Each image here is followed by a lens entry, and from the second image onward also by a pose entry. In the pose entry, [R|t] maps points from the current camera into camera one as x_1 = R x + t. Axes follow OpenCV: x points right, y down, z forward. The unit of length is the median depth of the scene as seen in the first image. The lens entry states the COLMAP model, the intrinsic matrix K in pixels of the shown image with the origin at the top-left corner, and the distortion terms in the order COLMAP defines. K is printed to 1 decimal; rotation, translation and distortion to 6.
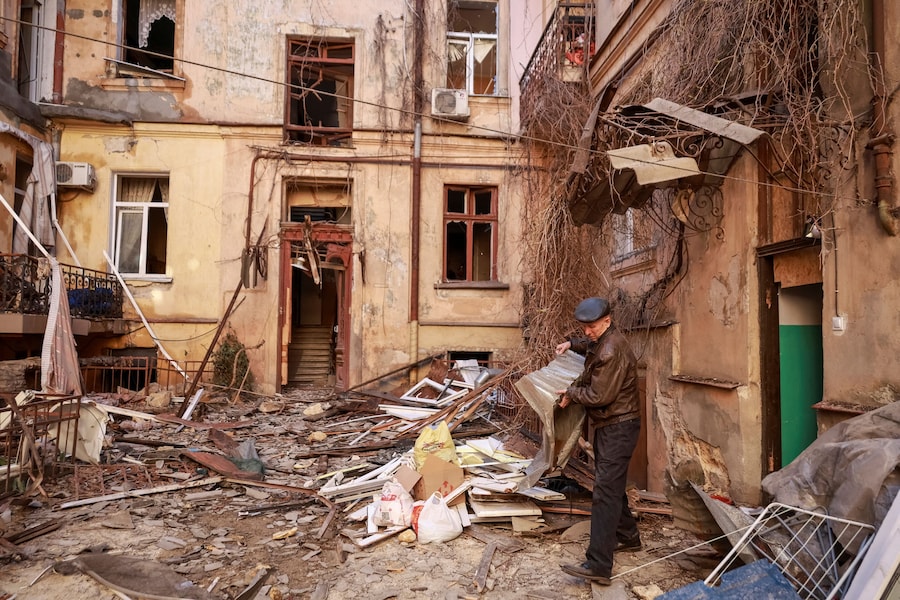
lens RADIAL K [[625.3, 0, 454.2], [0, 625.3, 302.8], [0, 0, 1]] dist [-0.000452, 0.001403]
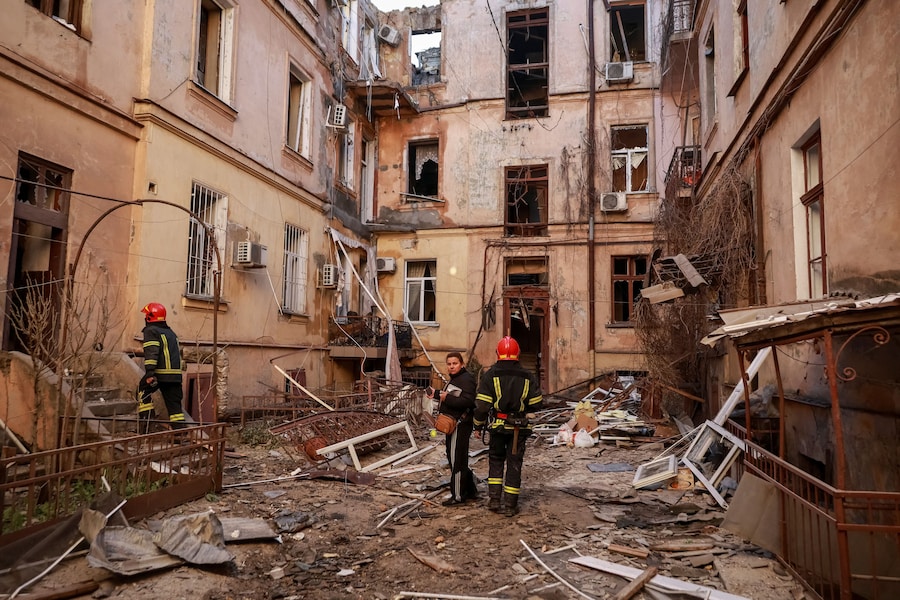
lens RADIAL K [[625.3, 0, 454.0], [0, 625.3, 297.3], [0, 0, 1]] dist [-0.000452, 0.001403]
pose [[0.947788, -0.027113, -0.317748, 0.101281], [0.012385, 0.998757, -0.048280, -0.028255], [0.318662, 0.041824, 0.946945, -0.515192]]
